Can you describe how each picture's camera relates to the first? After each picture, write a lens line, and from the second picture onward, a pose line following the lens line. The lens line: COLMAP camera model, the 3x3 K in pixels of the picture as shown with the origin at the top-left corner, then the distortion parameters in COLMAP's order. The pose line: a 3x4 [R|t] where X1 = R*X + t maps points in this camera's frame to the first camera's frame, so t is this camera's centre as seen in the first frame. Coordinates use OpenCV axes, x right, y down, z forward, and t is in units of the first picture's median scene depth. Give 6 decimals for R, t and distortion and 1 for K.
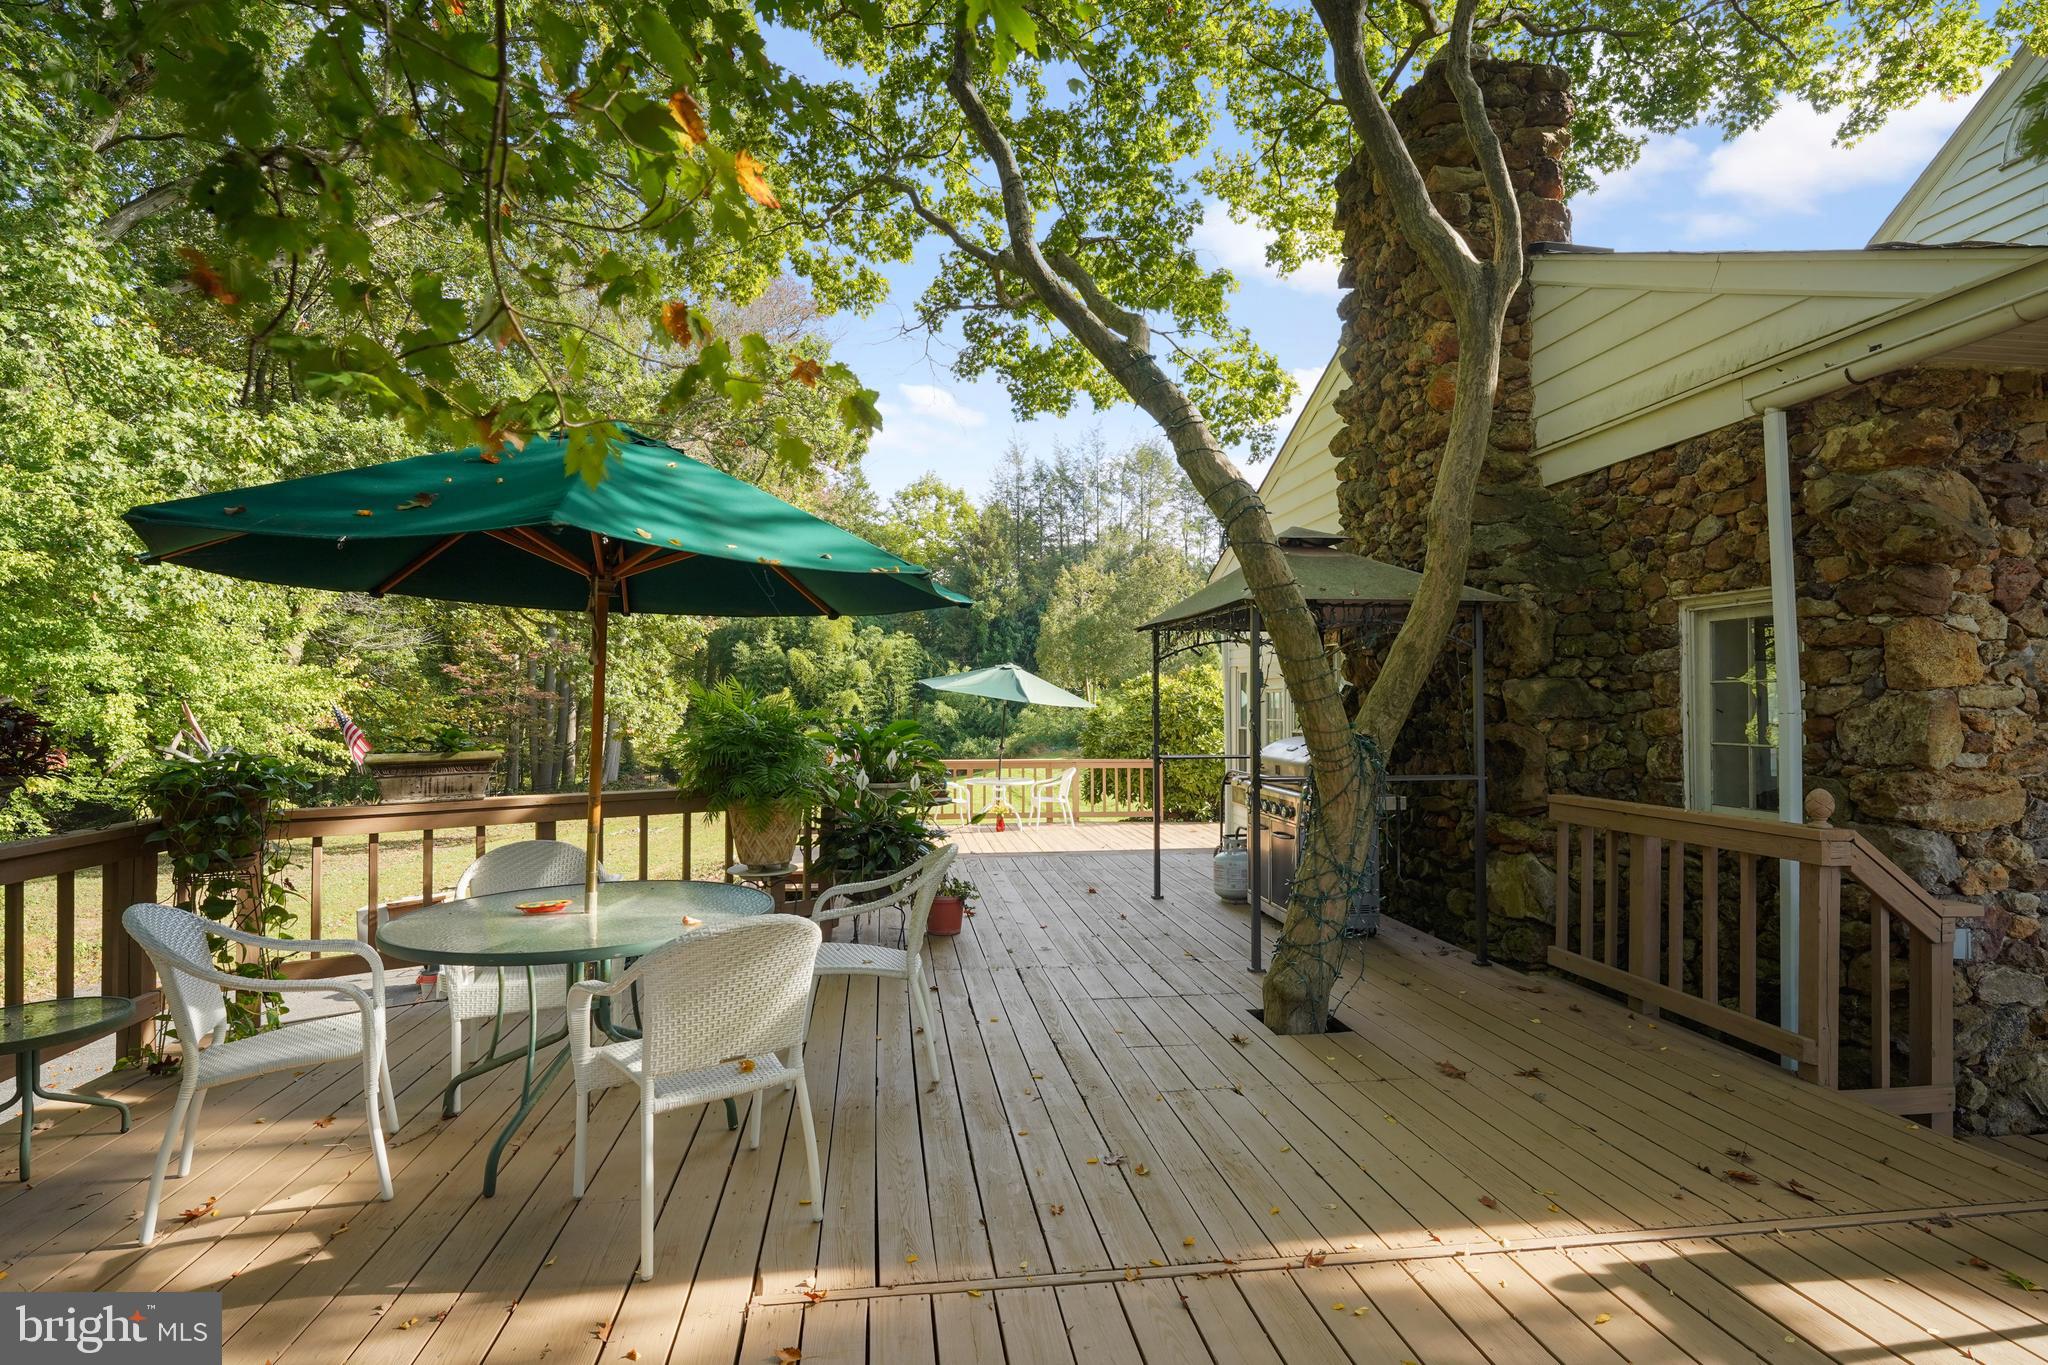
lens RADIAL K [[1031.5, 0, 1023.5], [0, 1031.5, 695.4], [0, 0, 1]] dist [0.000672, -0.000002]
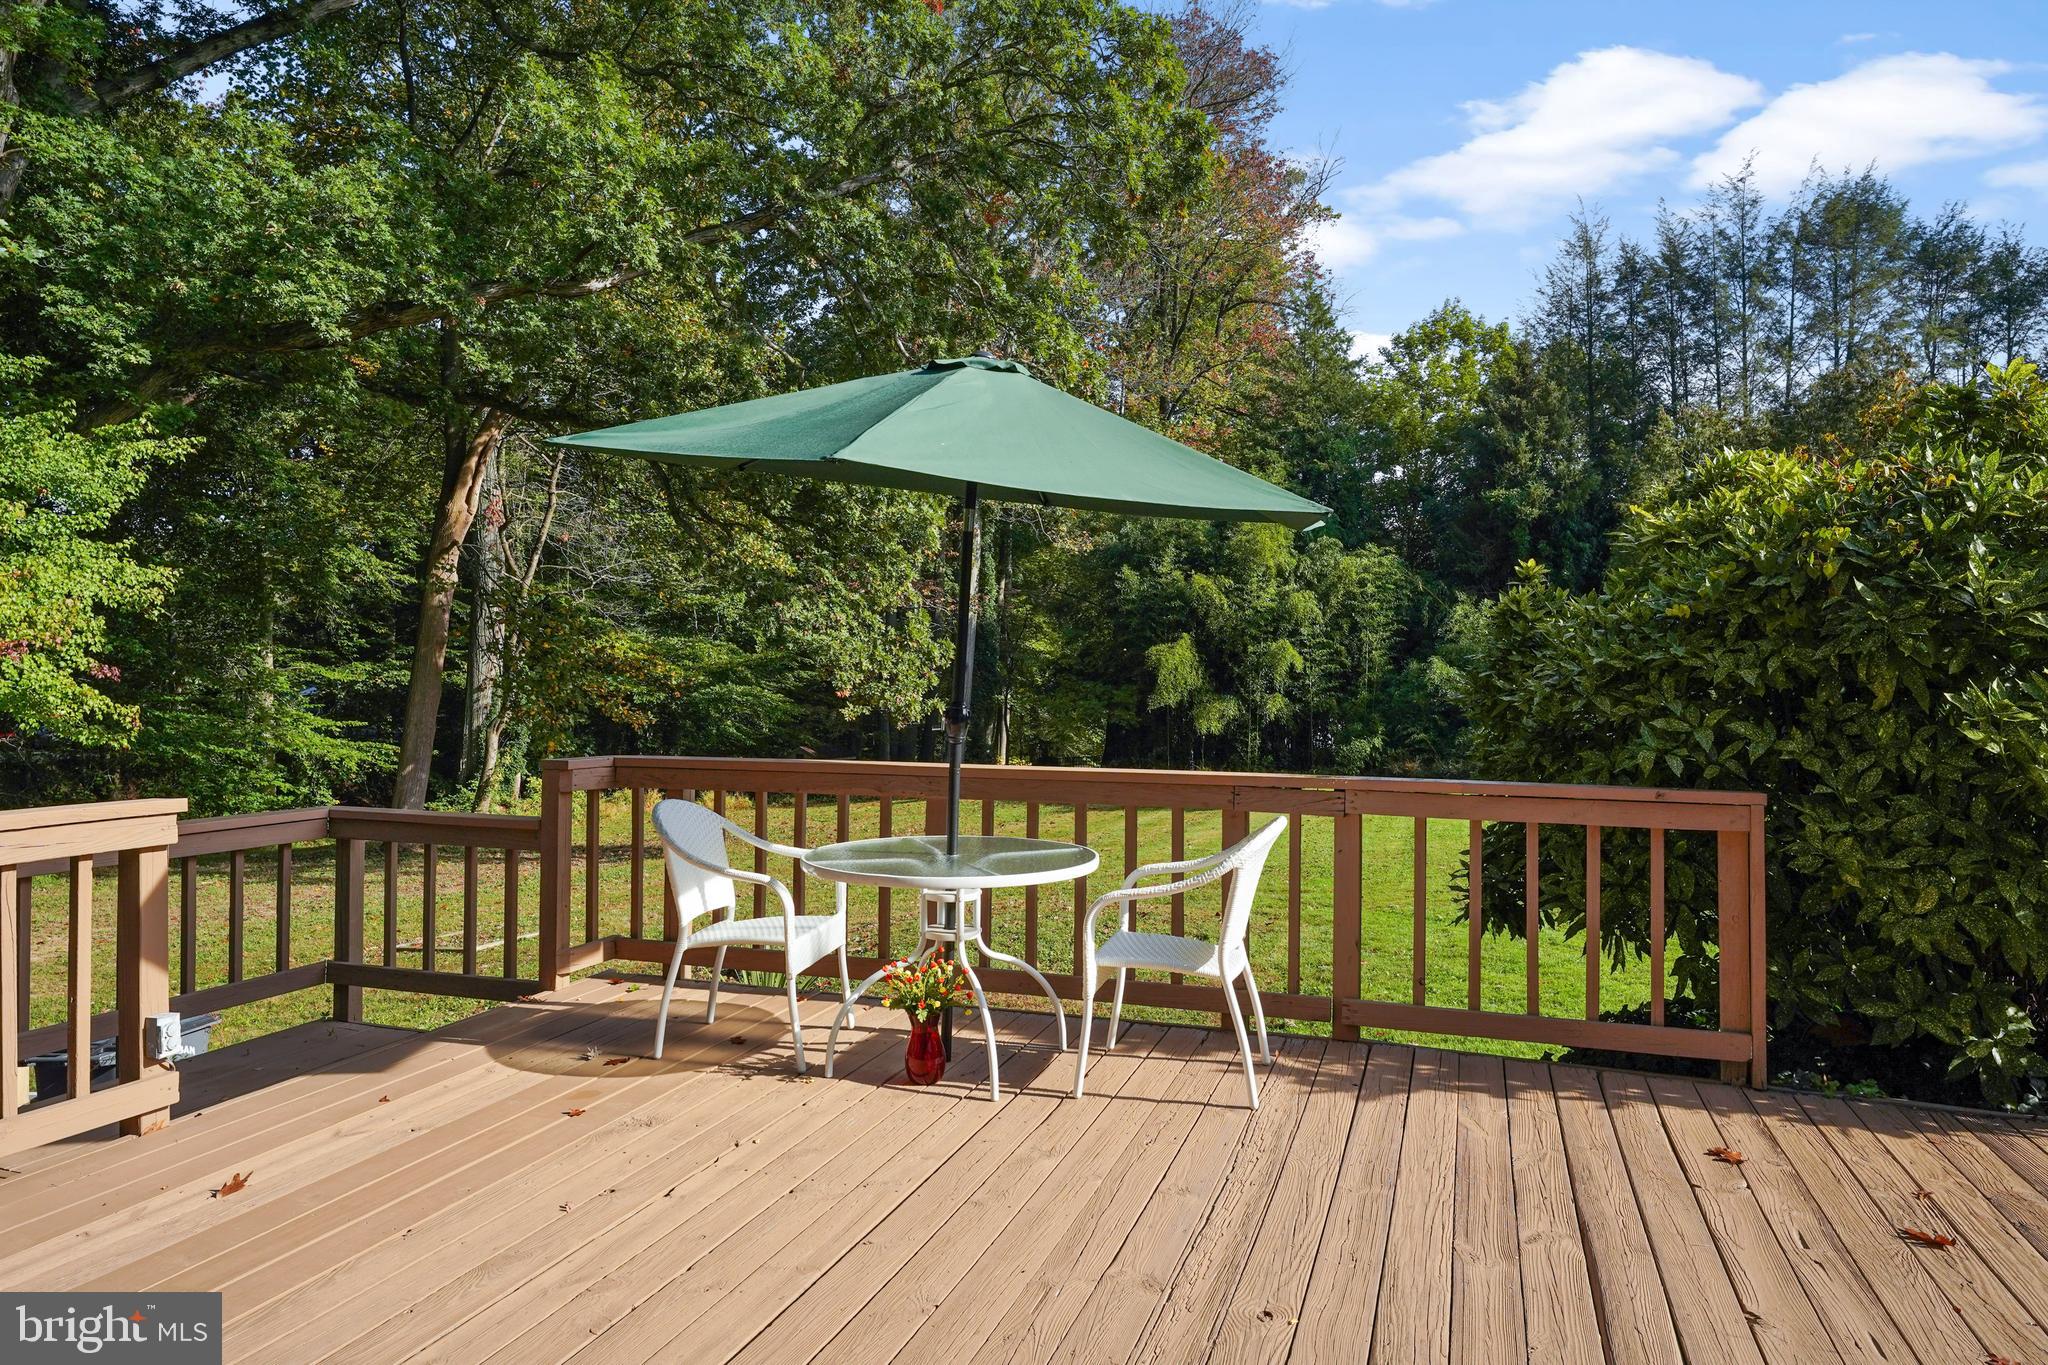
lens RADIAL K [[1294.6, 0, 1031.7], [0, 1294.6, 661.3], [0, 0, 1]] dist [-0.011202, 0.000070]
pose [[0.897625, 0.002521, -0.440754, 0.037495], [-0.004523, 0.999984, -0.003492, 0.011039], [0.440738, 0.005128, 0.897621, 0.223197]]
